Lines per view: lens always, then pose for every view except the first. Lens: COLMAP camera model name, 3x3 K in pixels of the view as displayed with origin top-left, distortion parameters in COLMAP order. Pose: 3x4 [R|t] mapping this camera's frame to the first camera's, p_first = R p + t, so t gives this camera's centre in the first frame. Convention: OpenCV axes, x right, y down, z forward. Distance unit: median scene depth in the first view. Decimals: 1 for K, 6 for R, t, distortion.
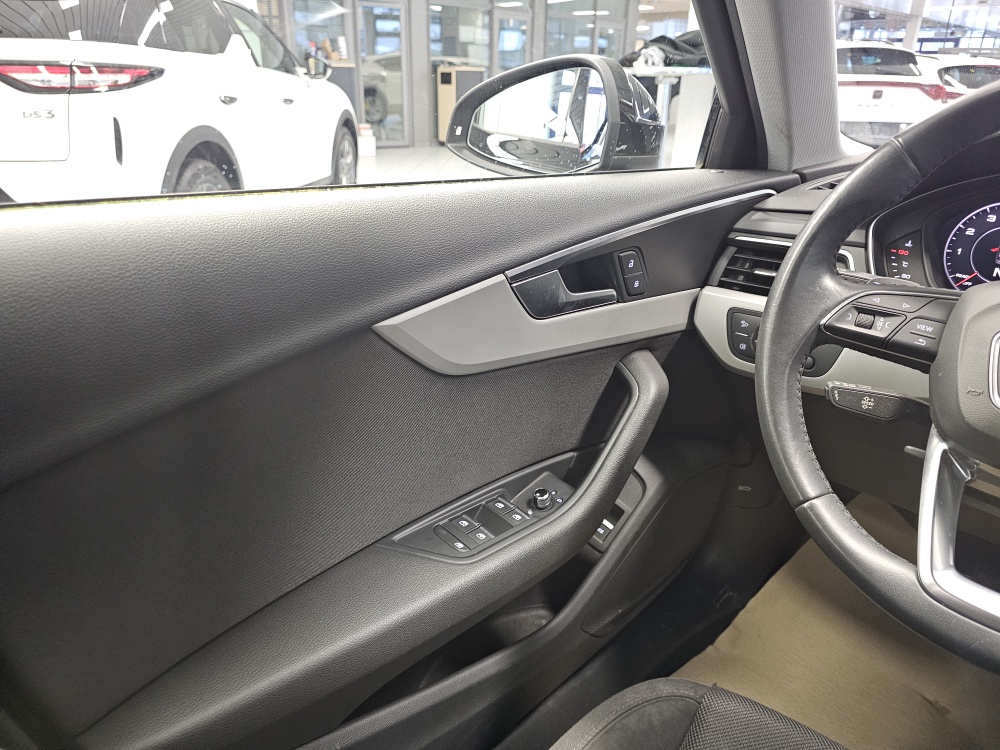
lens RADIAL K [[667.1, 0, 500.0], [0, 667.1, 375.0], [0, 0, 1]] dist [0.046575, -0.049023]
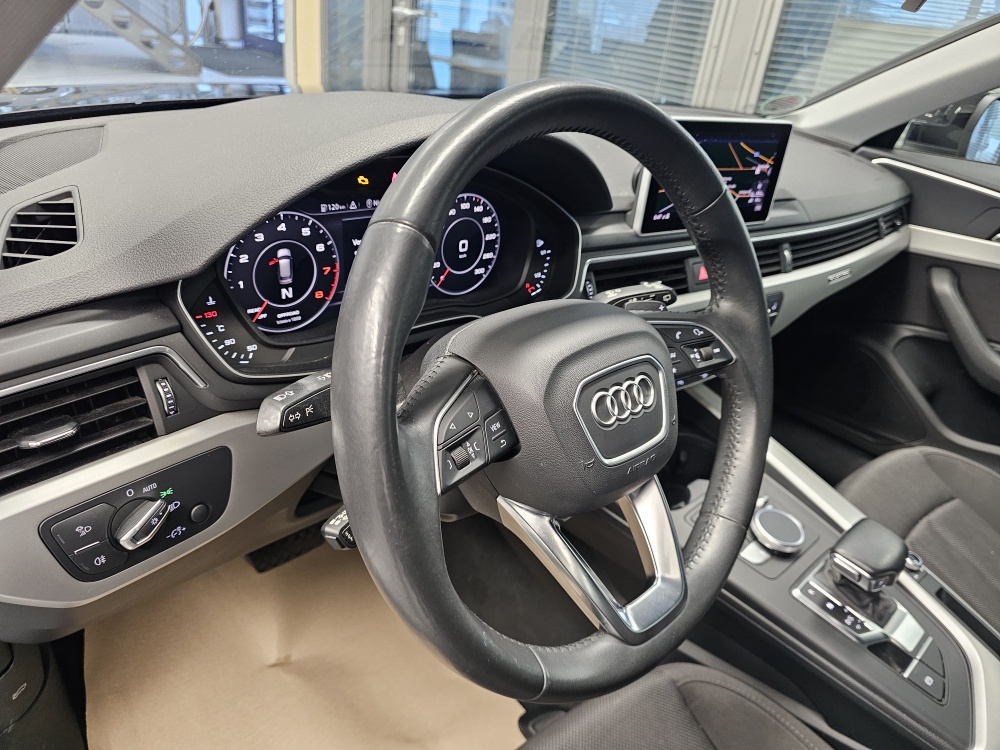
lens RADIAL K [[689.1, 0, 499.9], [0, 689.1, 384.2], [0, 0, 1]] dist [0.003266, -0.002449]
pose [[0.044822, -0.489715, 0.870730, -0.051473], [0.308207, 0.835867, 0.454242, -0.323649], [-0.950263, 0.248005, 0.188399, 0.538174]]
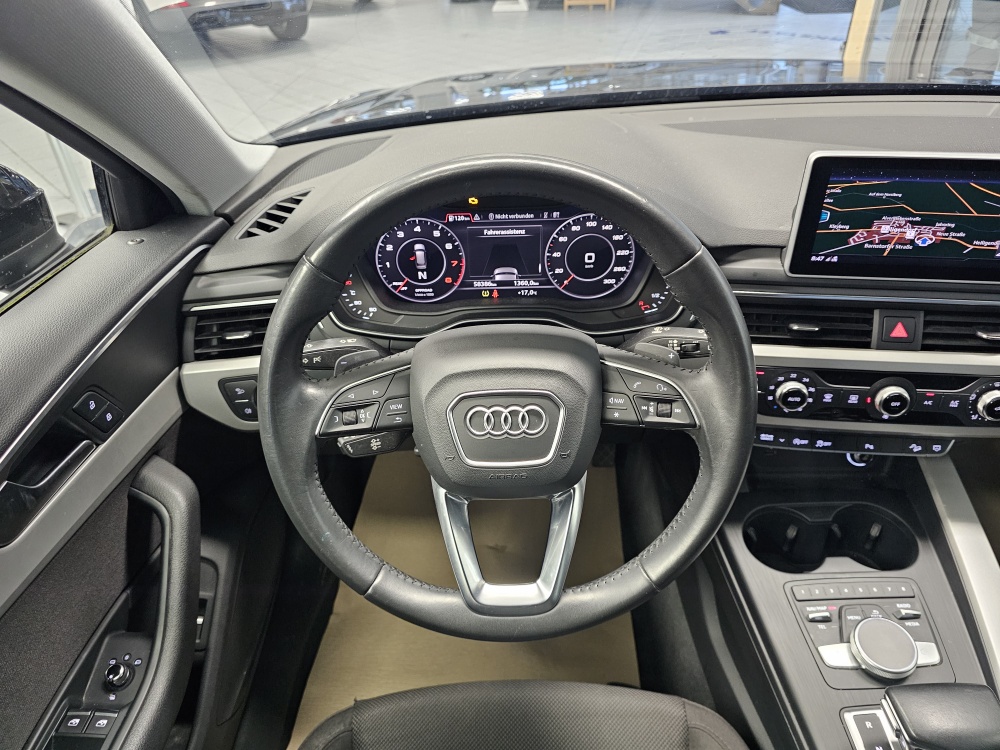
lens RADIAL K [[673.9, 0, 485.7], [0, 673.9, 371.3], [0, 0, 1]] dist [0.080846, -0.157660]
pose [[0.713564, -0.430601, 0.552639, 0.085461], [0.329833, 0.902408, 0.277253, -0.256116], [-0.618091, -0.015559, 0.785952, 0.004227]]
